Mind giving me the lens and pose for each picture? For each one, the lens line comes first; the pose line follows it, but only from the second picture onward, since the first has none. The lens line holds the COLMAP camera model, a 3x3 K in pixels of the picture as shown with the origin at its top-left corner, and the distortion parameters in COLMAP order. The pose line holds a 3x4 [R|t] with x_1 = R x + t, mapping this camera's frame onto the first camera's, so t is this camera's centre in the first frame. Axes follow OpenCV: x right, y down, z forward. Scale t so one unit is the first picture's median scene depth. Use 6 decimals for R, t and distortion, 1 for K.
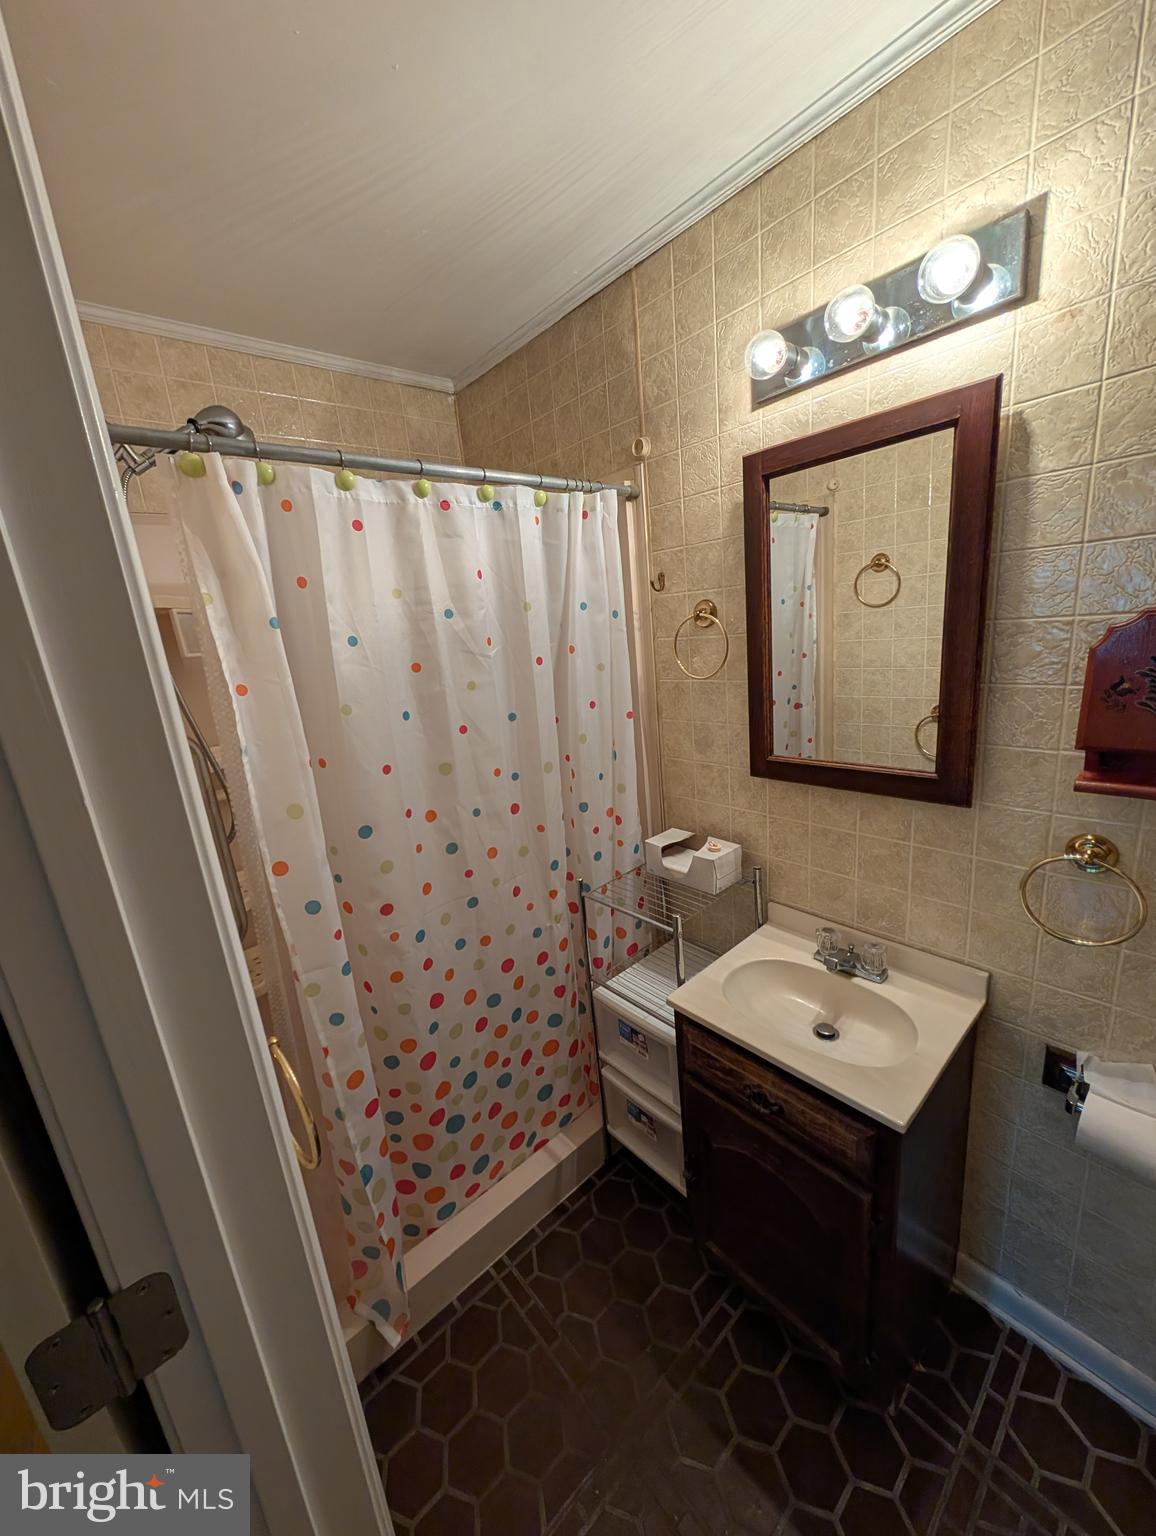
lens RADIAL K [[574.7, 0, 579.3], [0, 574.7, 769.6], [0, 0, 1]] dist [-0.000864, 0.000278]
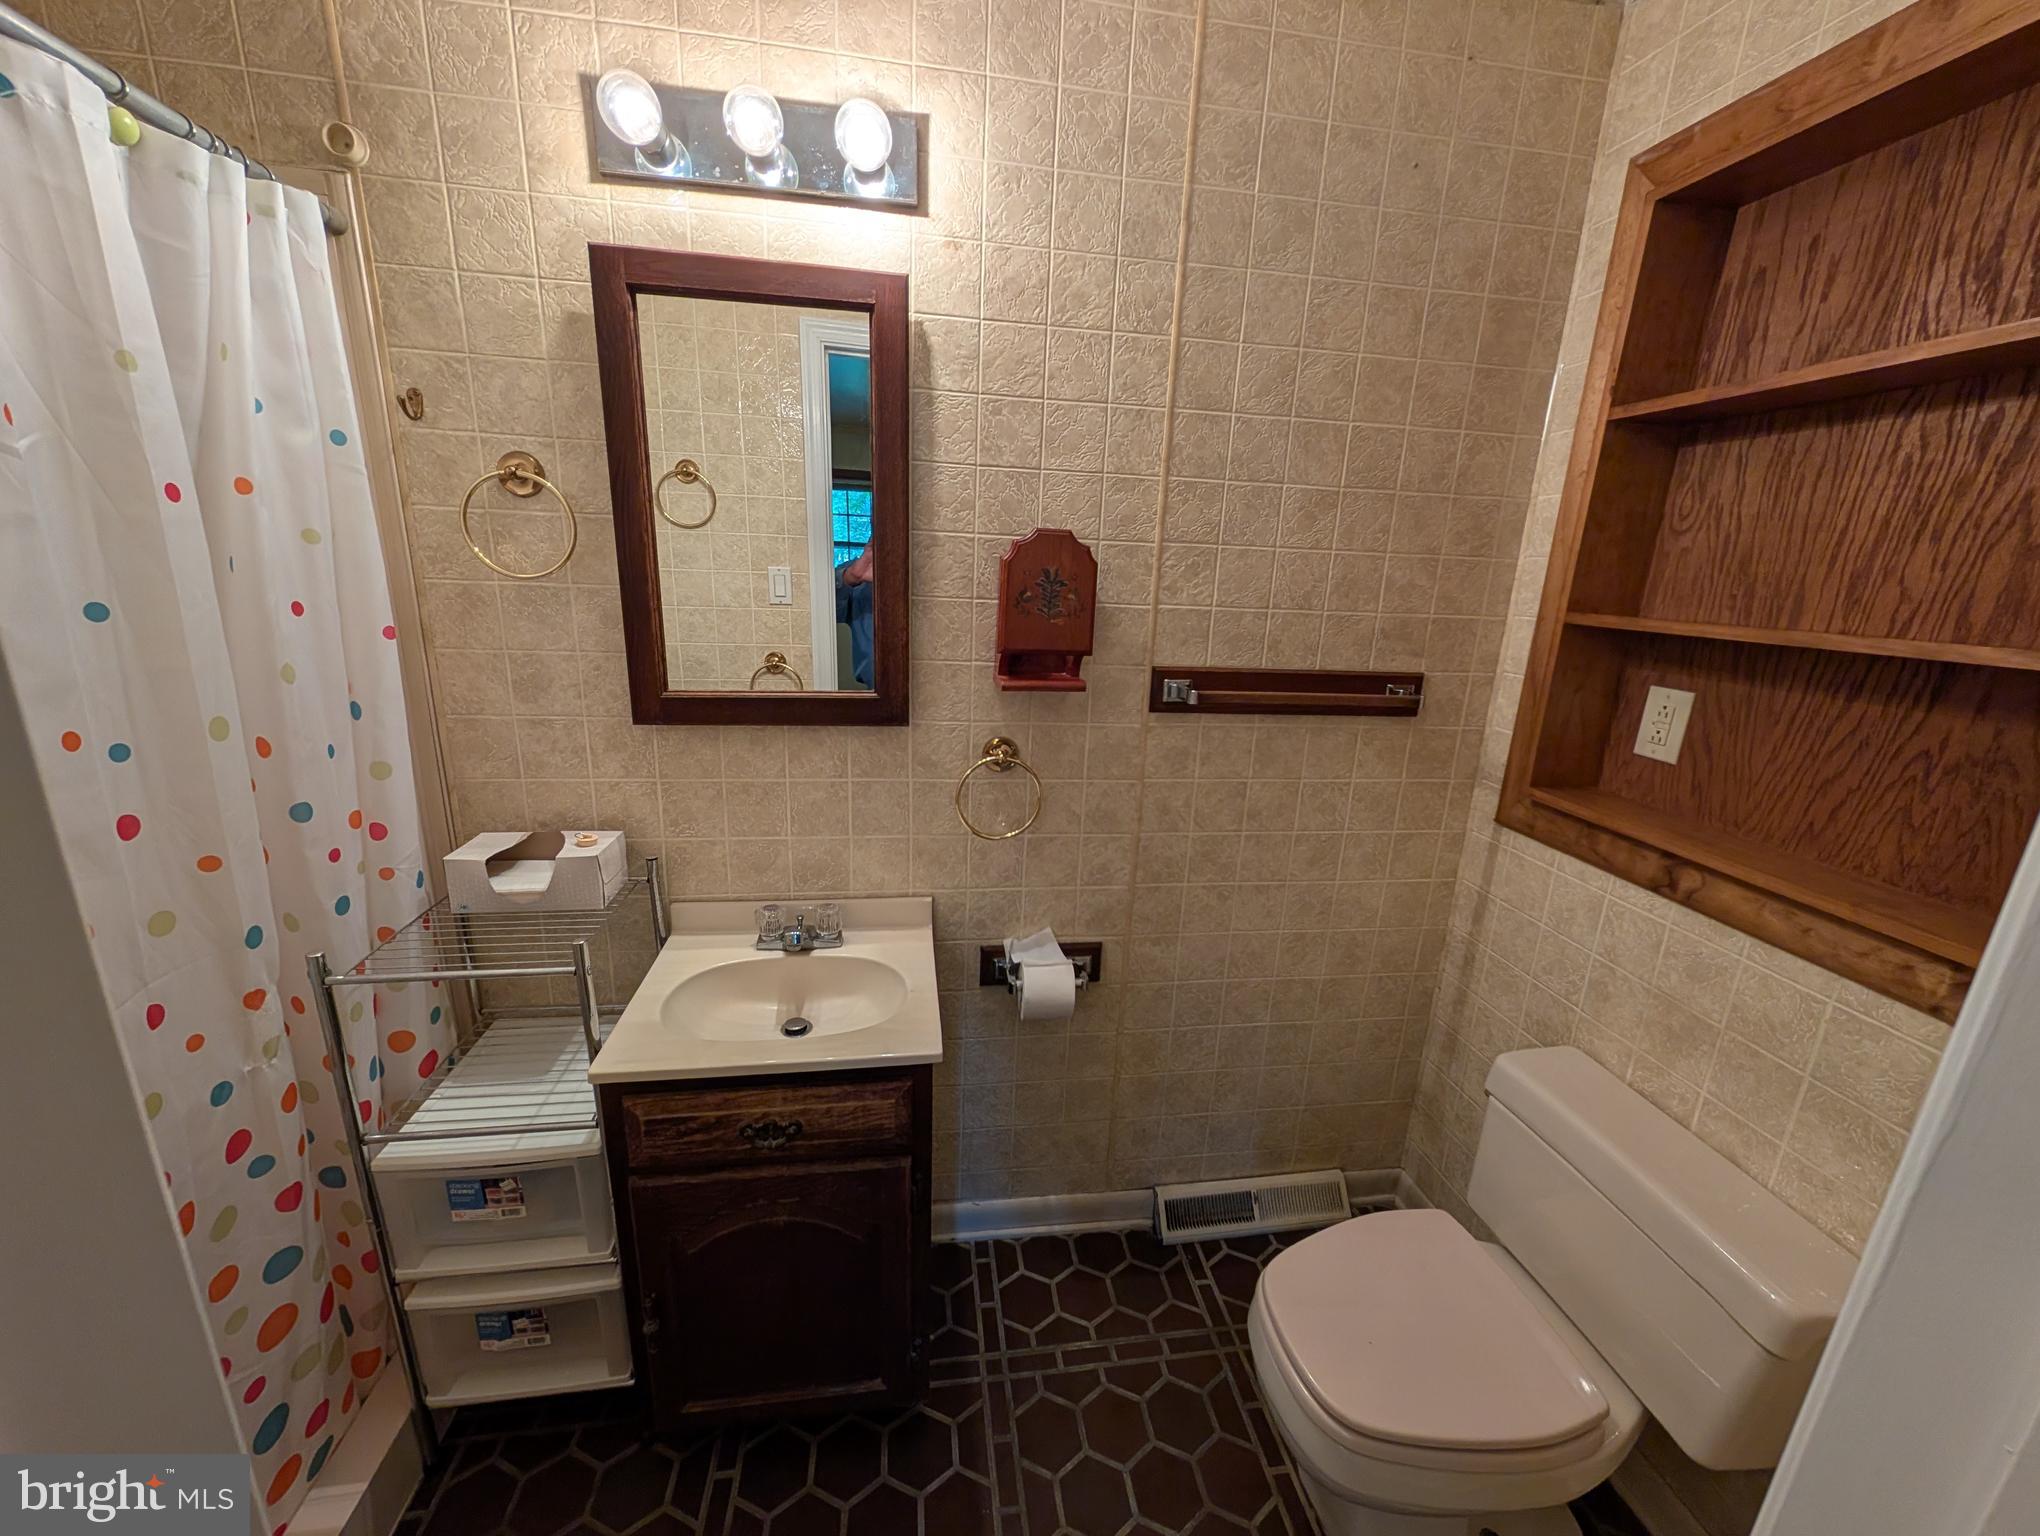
lens RADIAL K [[763.3, 0, 1020.0], [0, 763.3, 768.0], [0, 0, 1]] dist [-0.000864, 0.000278]
pose [[0.538069, -0.102132, 0.836690, -0.227568], [0.118257, 0.991961, 0.045035, 0.077586], [-0.834564, 0.074712, 0.545821, 0.118076]]
